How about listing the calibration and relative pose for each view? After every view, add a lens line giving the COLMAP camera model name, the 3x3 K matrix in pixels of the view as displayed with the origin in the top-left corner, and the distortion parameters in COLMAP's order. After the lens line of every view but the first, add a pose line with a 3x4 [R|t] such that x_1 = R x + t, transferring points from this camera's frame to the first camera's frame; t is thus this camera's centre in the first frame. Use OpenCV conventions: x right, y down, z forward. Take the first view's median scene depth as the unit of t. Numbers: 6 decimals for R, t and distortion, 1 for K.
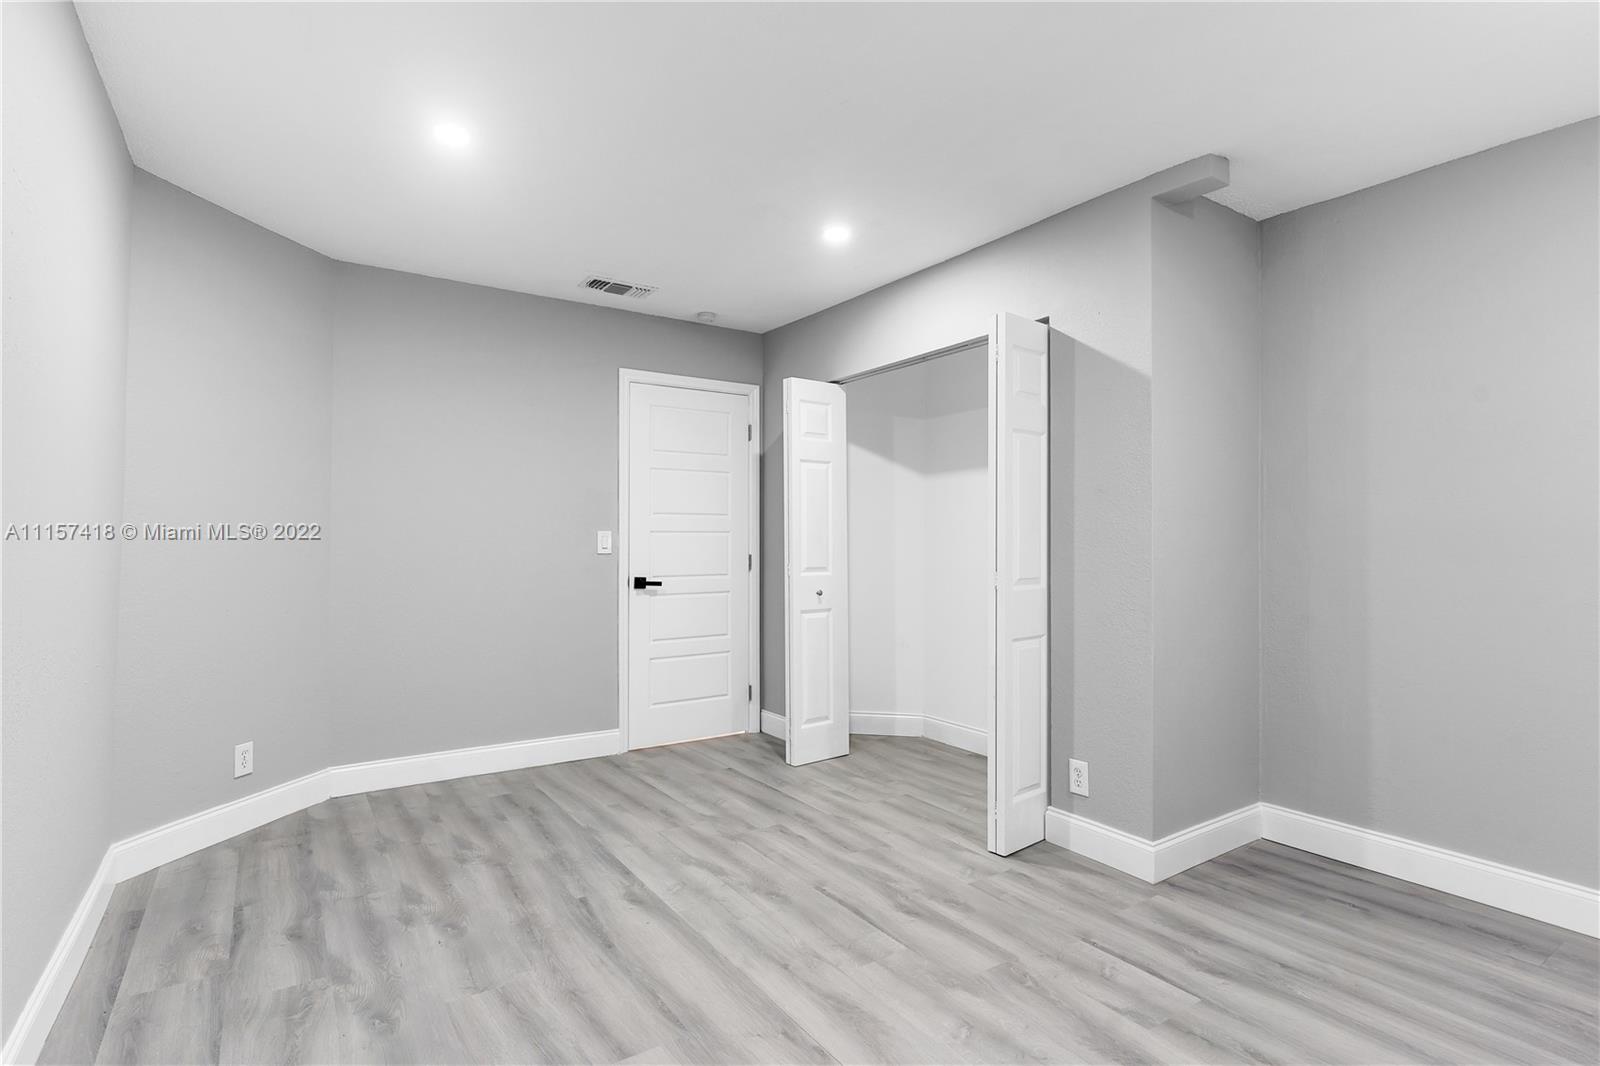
lens RADIAL K [[785.8, 0, 794.1], [0, 785.8, 533.9], [0, 0, 1]] dist [0.005402, -0.000187]
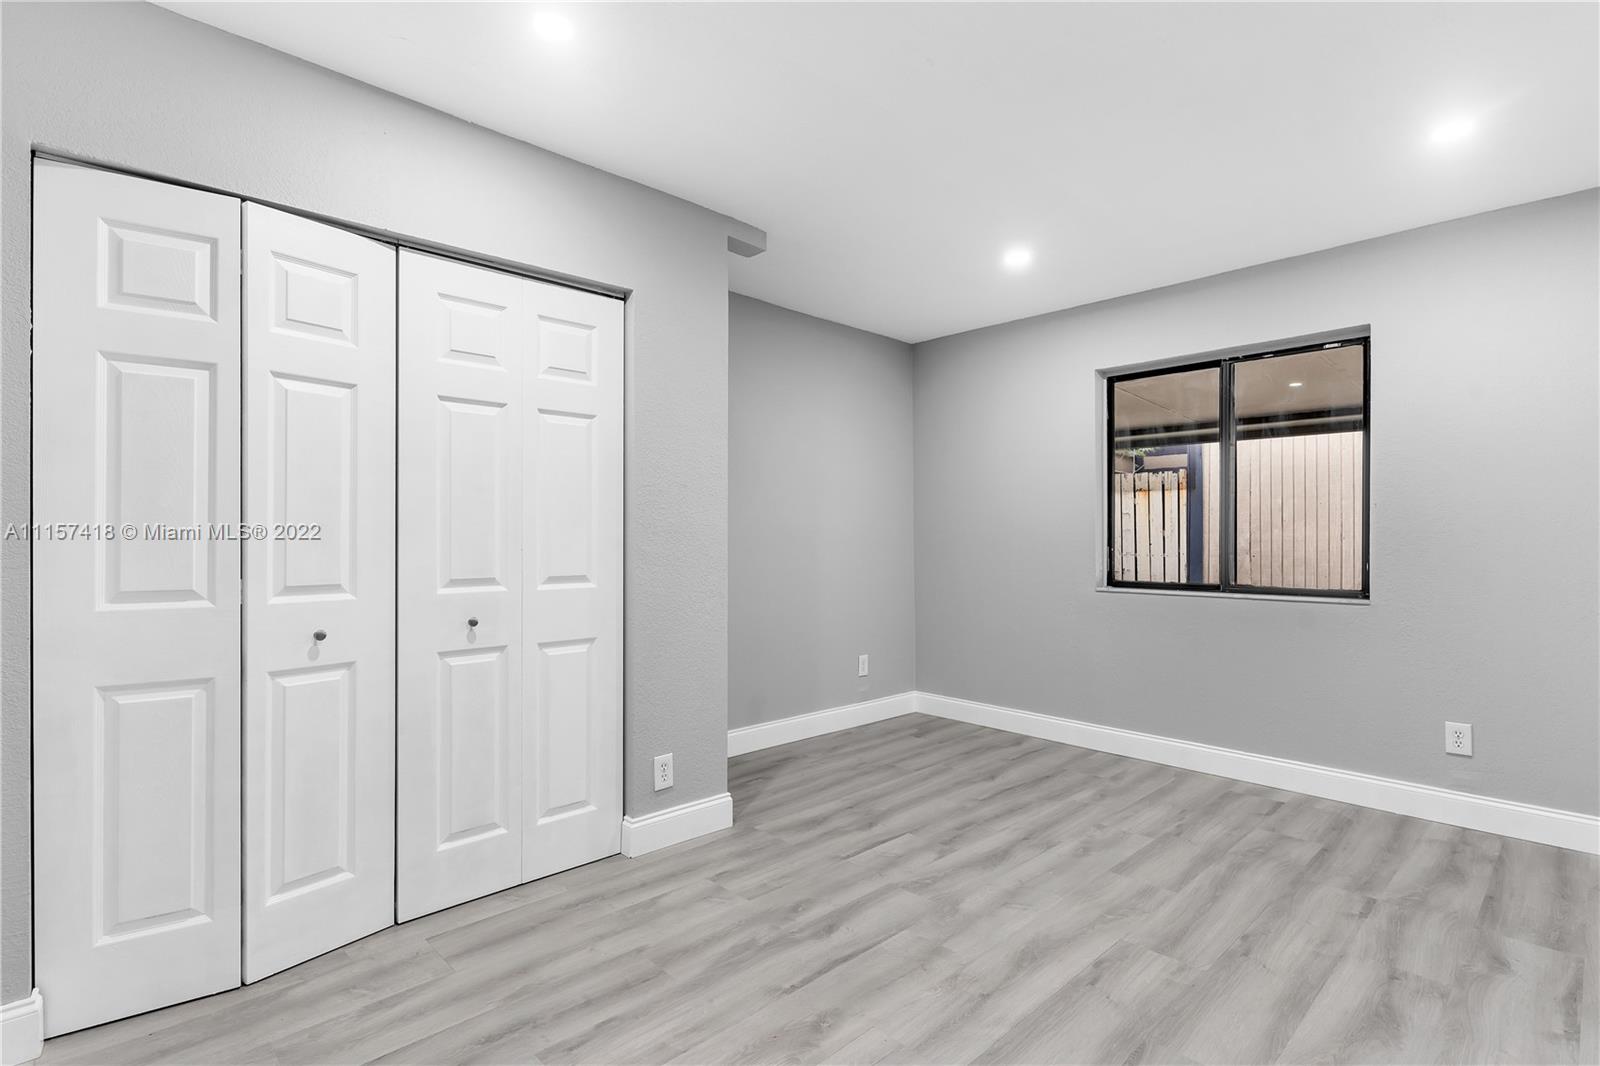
lens RADIAL K [[785.8, 0, 791.7], [0, 785.8, 528.1], [0, 0, 1]] dist [0.005402, -0.000187]
pose [[-0.182353, 0.006228, 0.983213, -0.736251], [-0.015263, 0.999842, -0.009164, 0.010970], [-0.983115, -0.016678, -0.182229, 1.170778]]
